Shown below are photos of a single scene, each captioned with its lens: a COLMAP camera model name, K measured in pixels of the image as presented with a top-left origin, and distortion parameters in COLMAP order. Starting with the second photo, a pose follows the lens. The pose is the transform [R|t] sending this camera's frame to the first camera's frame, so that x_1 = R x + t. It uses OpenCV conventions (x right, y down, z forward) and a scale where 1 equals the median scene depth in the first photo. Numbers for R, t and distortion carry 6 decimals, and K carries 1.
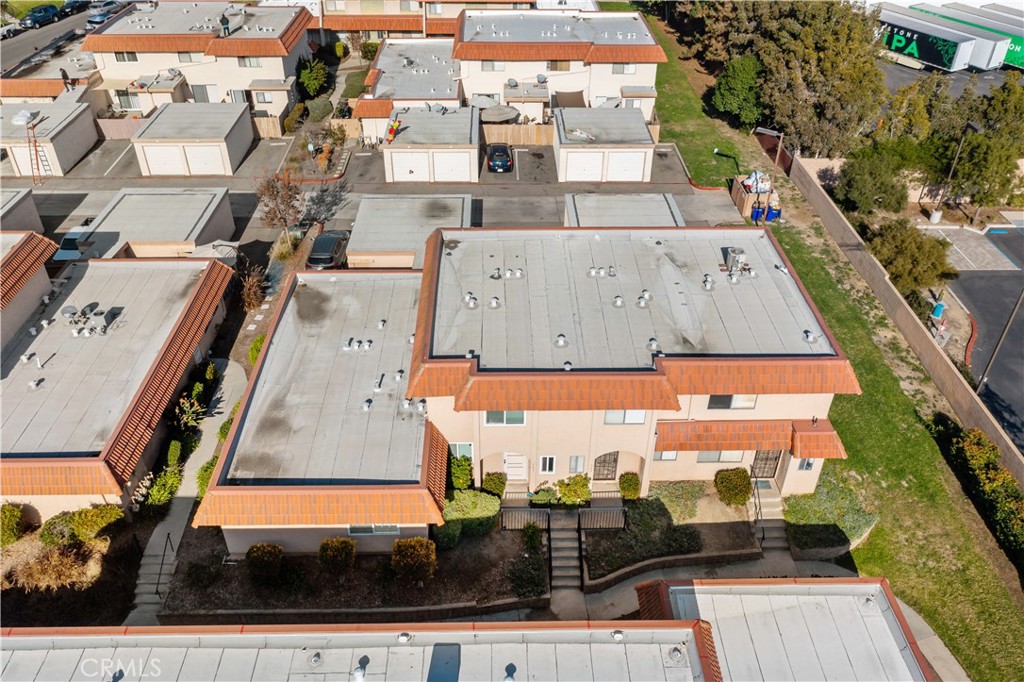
lens RADIAL K [[802.6, 0, 512.0], [0, 802.6, 341.0], [0, 0, 1]] dist [-0.011361, 0.000784]
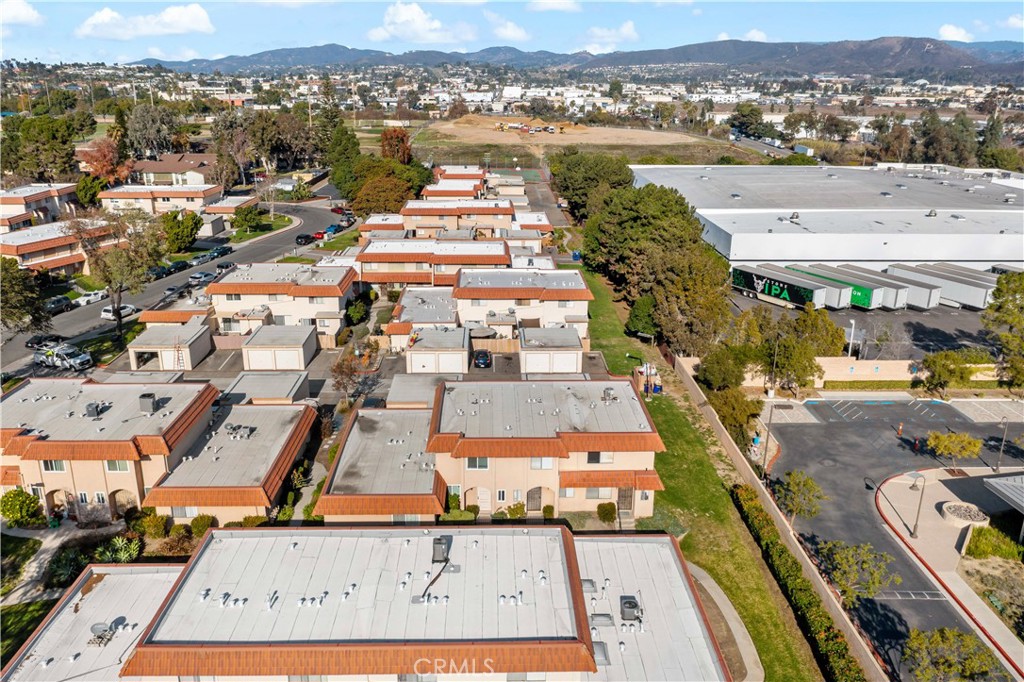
lens RADIAL K [[802.6, 0, 512.0], [0, 802.6, 341.0], [0, 0, 1]] dist [-0.011361, 0.000784]
pose [[0.999976, -0.002336, 0.006492, 0.029156], [0.004203, 0.952448, -0.304671, 0.190427], [-0.005472, 0.304691, 0.952436, -0.425897]]
